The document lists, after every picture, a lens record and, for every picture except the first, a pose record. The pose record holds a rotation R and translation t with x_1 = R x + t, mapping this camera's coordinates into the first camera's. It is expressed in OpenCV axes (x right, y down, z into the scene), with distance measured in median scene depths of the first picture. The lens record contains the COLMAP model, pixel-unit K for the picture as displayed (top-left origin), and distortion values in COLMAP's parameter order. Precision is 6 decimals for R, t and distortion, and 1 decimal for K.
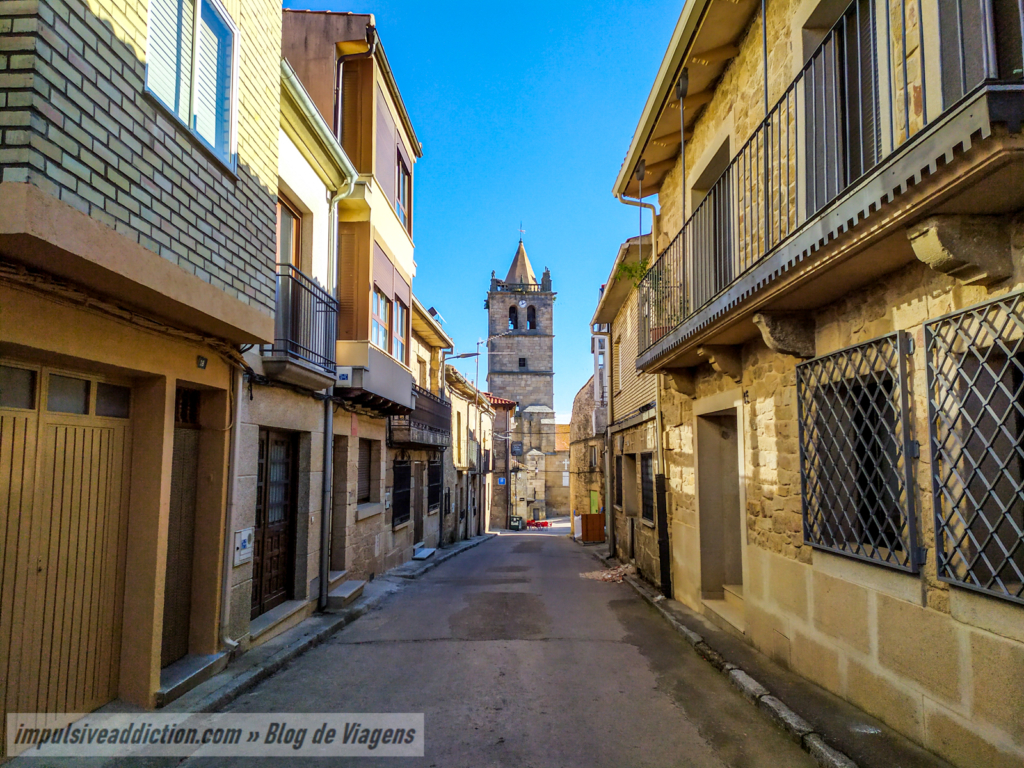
lens RADIAL K [[728.6, 0, 513.2], [0, 728.6, 386.6], [0, 0, 1]] dist [0.003228, 0.000124]
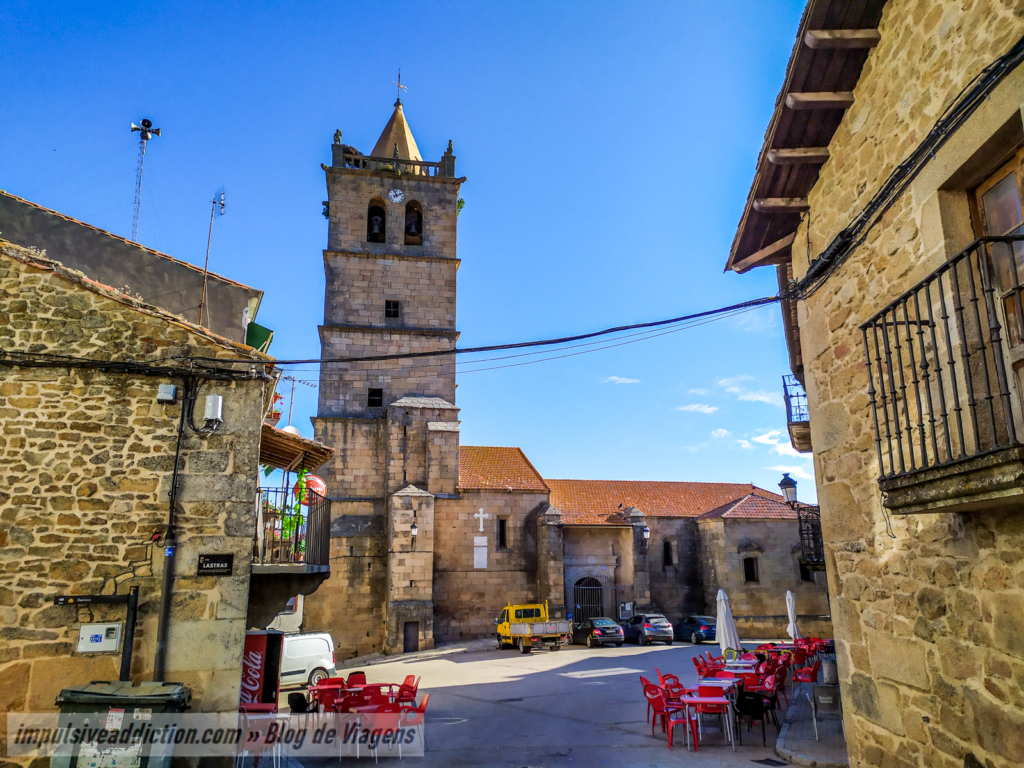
lens RADIAL K [[728.6, 0, 508.9], [0, 728.6, 383.6], [0, 0, 1]] dist [0.003228, 0.000124]
pose [[0.992610, 0.018654, 0.119903, 0.032284], [-0.000809, 0.989110, -0.147178, 0.086965], [-0.121342, 0.145993, 0.981816, 0.522515]]
